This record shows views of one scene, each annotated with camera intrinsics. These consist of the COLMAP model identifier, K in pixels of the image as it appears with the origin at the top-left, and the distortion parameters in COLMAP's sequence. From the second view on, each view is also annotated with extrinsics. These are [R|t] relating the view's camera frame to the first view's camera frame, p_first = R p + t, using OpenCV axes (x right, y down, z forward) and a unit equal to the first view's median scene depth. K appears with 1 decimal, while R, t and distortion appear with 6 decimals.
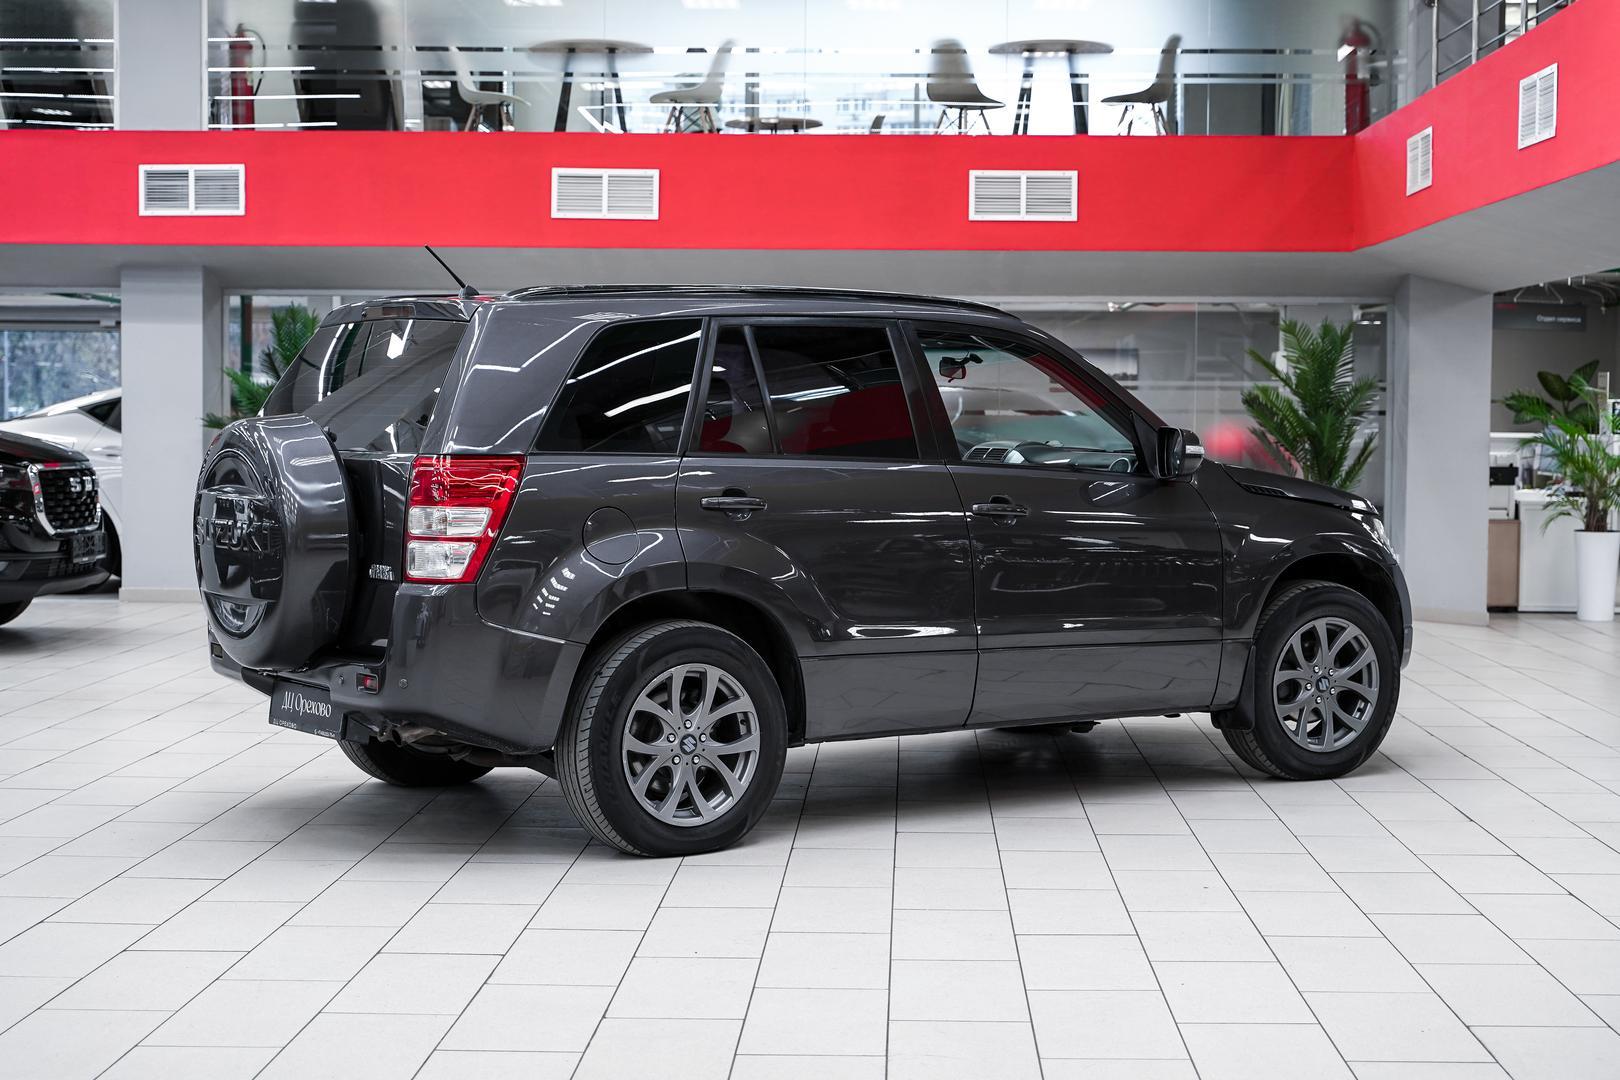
lens RADIAL K [[2470.5, 0, 812.0], [0, 2470.5, 548.1], [0, 0, 1]] dist [0.001110, -0.036947]
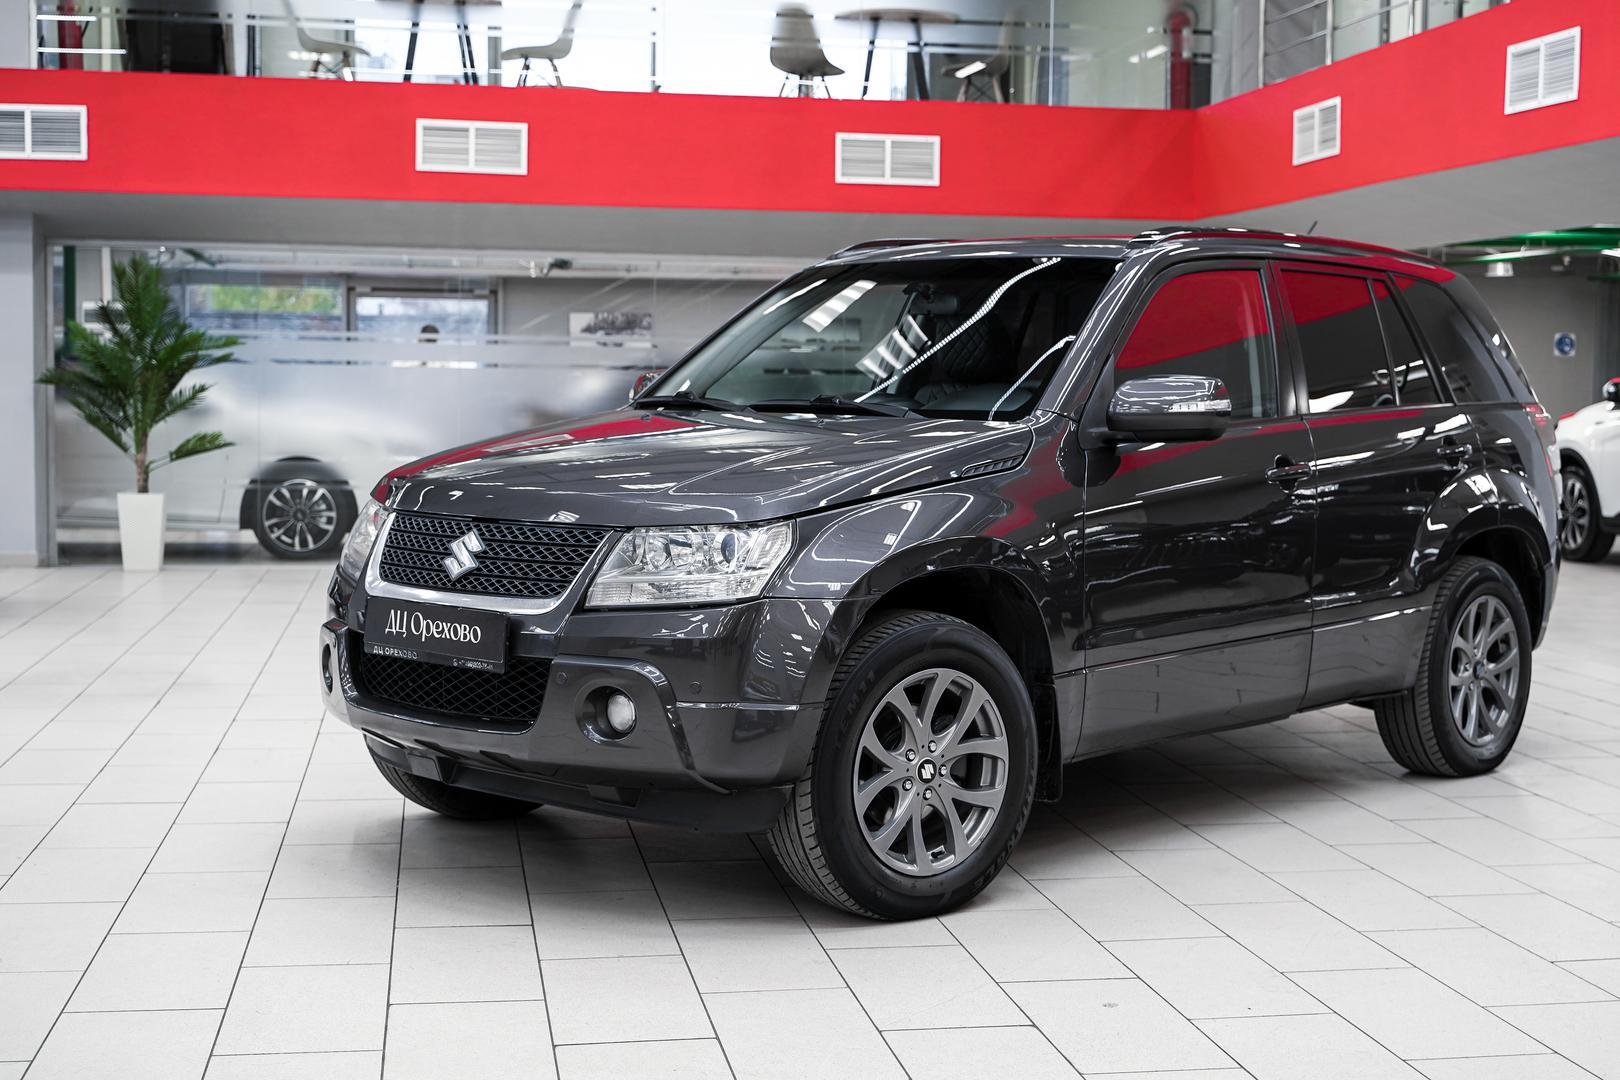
lens RADIAL K [[2155.7, 0, 808.2], [0, 2155.7, 499.1], [0, 0, 1]] dist [0.002384, 0.013860]
pose [[0.985718, -0.002312, 0.168387, -0.090348], [0.001296, 0.999980, 0.006146, -0.008604], [-0.168398, -0.005840, 0.985702, 0.127462]]
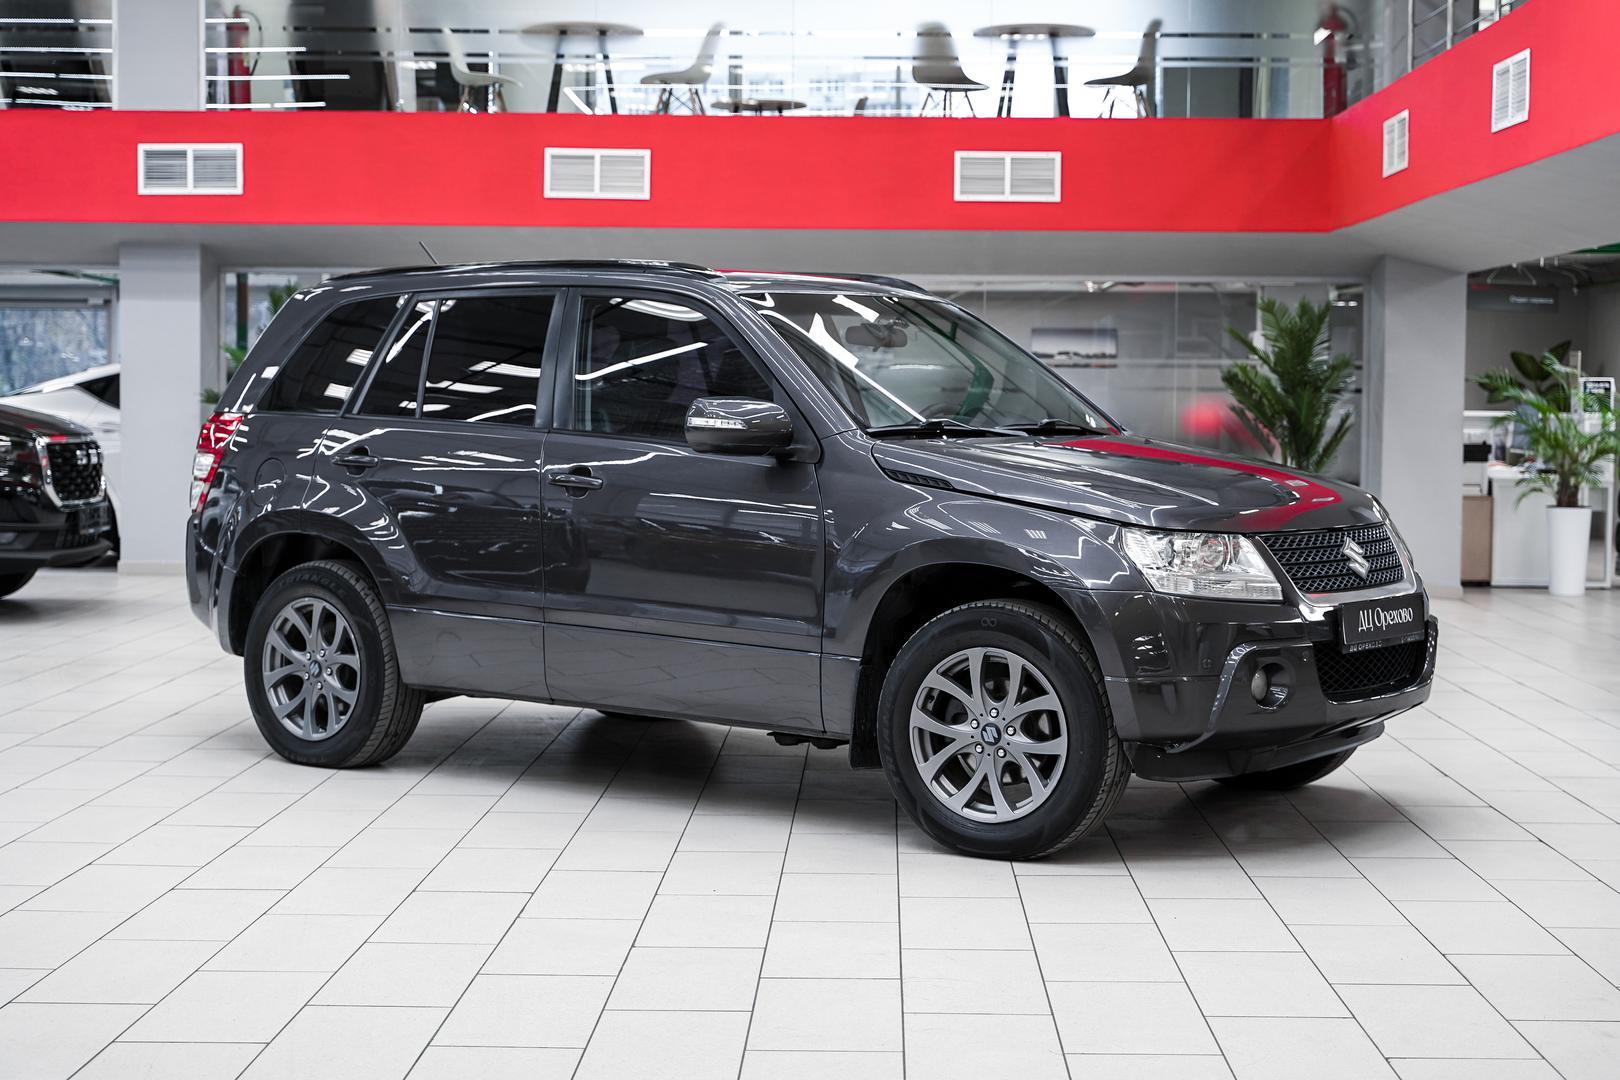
lens RADIAL K [[2482.2, 0, 810.0], [0, 2482.2, 540.0], [0, 0, 1]] dist [-0.008320, 0.044663]
pose [[0.999944, 0.000876, 0.010506, -0.006321], [-0.000912, 0.999994, 0.003426, 0.003643], [-0.010503, -0.003435, 0.999939, -0.022258]]
